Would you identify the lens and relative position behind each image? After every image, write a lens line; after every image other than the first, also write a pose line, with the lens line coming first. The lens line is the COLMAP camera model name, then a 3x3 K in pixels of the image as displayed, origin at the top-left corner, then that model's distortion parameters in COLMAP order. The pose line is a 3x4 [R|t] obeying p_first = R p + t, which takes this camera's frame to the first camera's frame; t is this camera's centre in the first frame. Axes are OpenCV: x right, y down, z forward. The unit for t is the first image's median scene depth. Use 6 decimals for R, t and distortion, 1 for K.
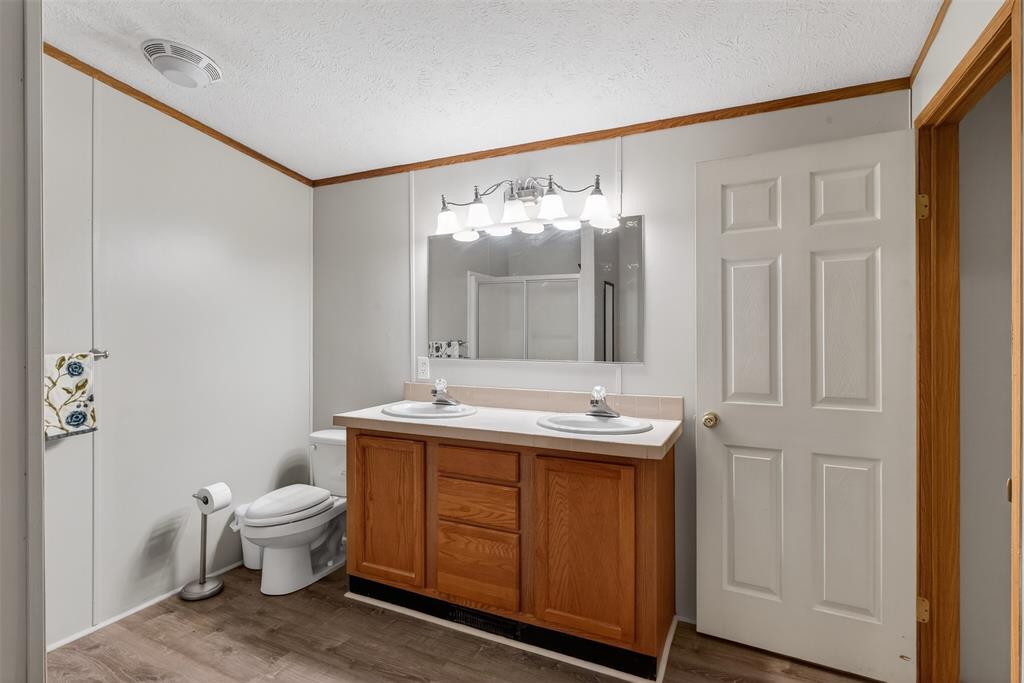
lens RADIAL K [[510.4, 0, 512.0], [0, 510.4, 341.5], [0, 0, 1]] dist [-0.001088, -0.000266]
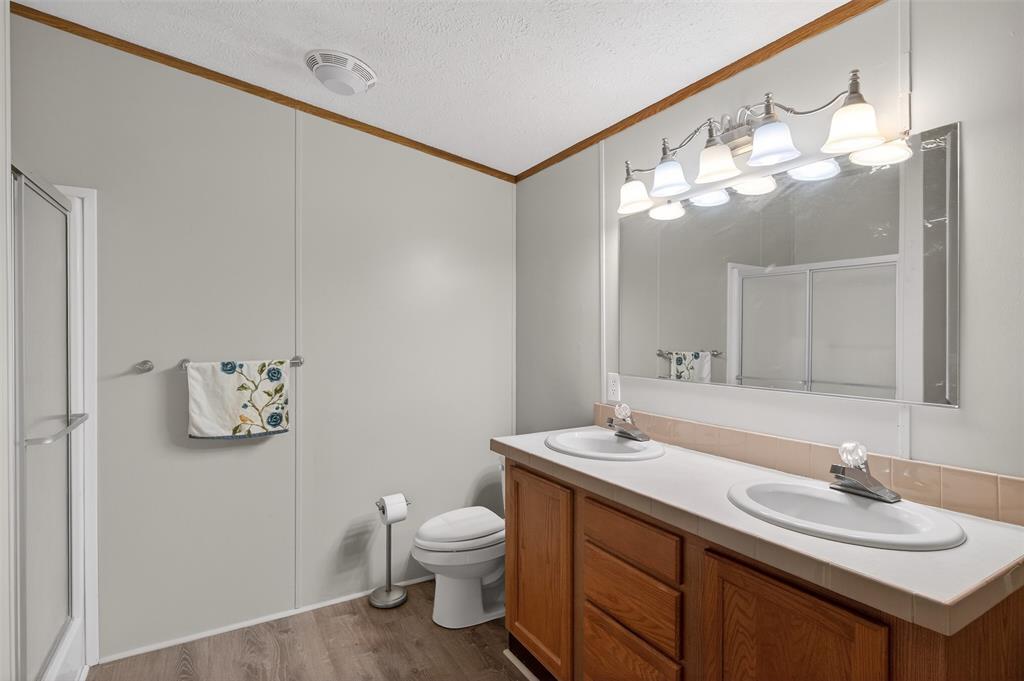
lens RADIAL K [[514.4, 0, 514.6], [0, 514.4, 340.7], [0, 0, 1]] dist [-0.003253, -0.000558]
pose [[0.832874, 0.005595, -0.553434, 0.176746], [-0.011997, 0.999896, -0.007945, -0.015053], [0.553332, 0.013257, 0.832855, 0.327636]]
